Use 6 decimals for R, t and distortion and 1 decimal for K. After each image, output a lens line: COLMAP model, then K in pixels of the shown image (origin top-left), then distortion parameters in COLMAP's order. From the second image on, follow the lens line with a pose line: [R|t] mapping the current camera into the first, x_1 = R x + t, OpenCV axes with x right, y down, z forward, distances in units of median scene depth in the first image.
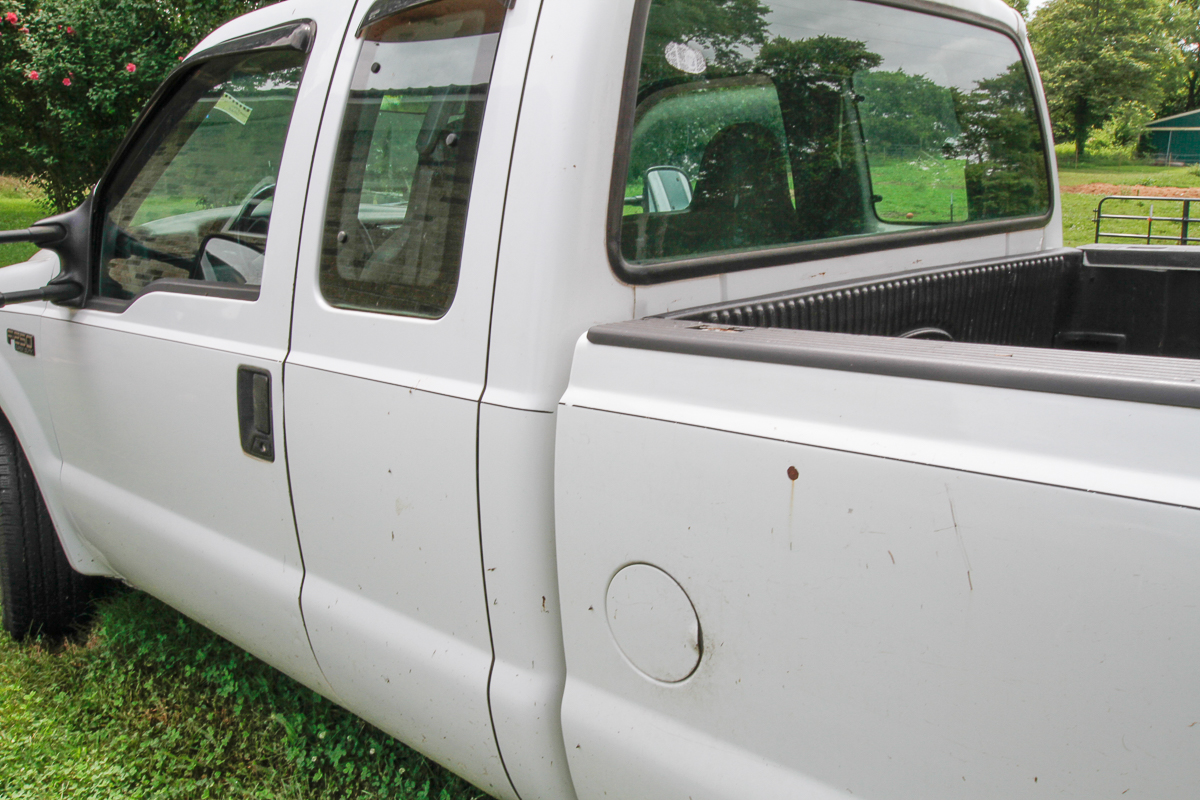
lens RADIAL K [[1028.9, 0, 597.1], [0, 1028.9, 394.0], [0, 0, 1]] dist [0.007290, 0.029844]
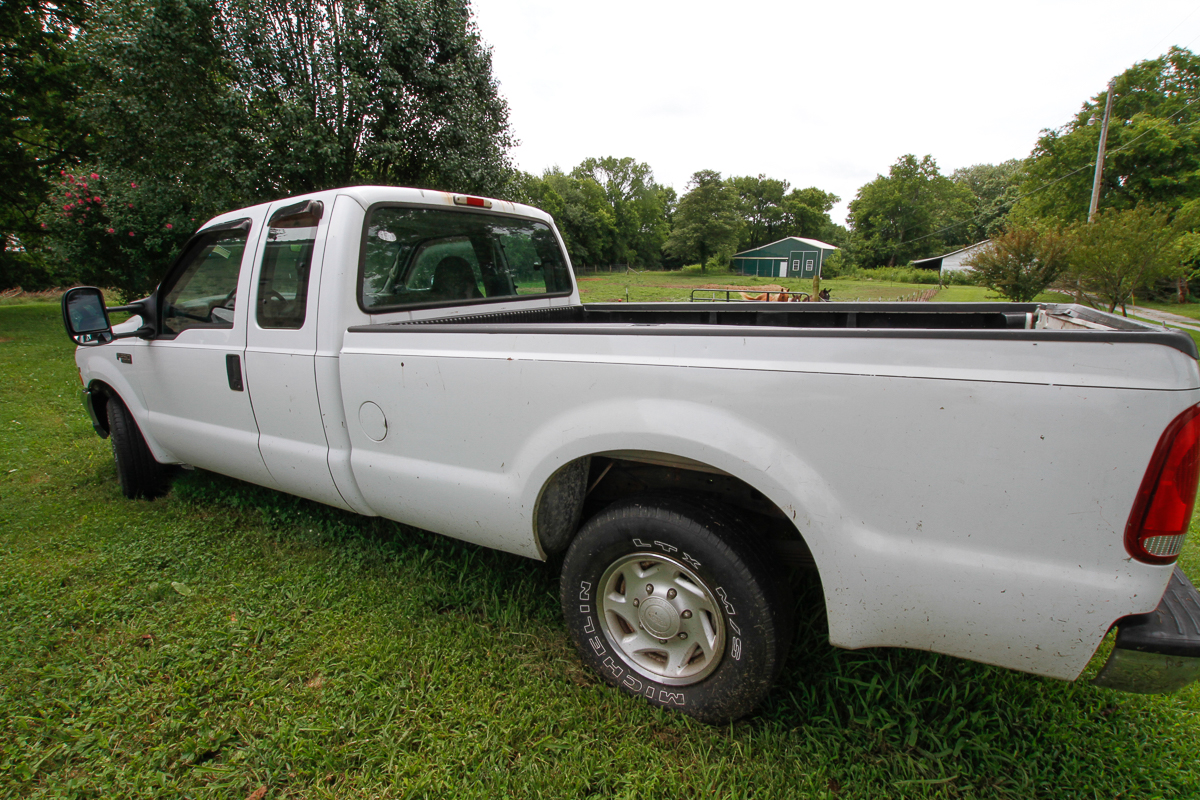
lens RADIAL K [[559.0, 0, 597.9], [0, 559.0, 409.6], [0, 0, 1]] dist [-0.039982, 0.007541]
pose [[0.972443, -0.058252, 0.225746, 0.151862], [0.054349, 0.998246, 0.023471, 0.083652], [-0.226717, -0.010555, 0.973904, -0.348772]]
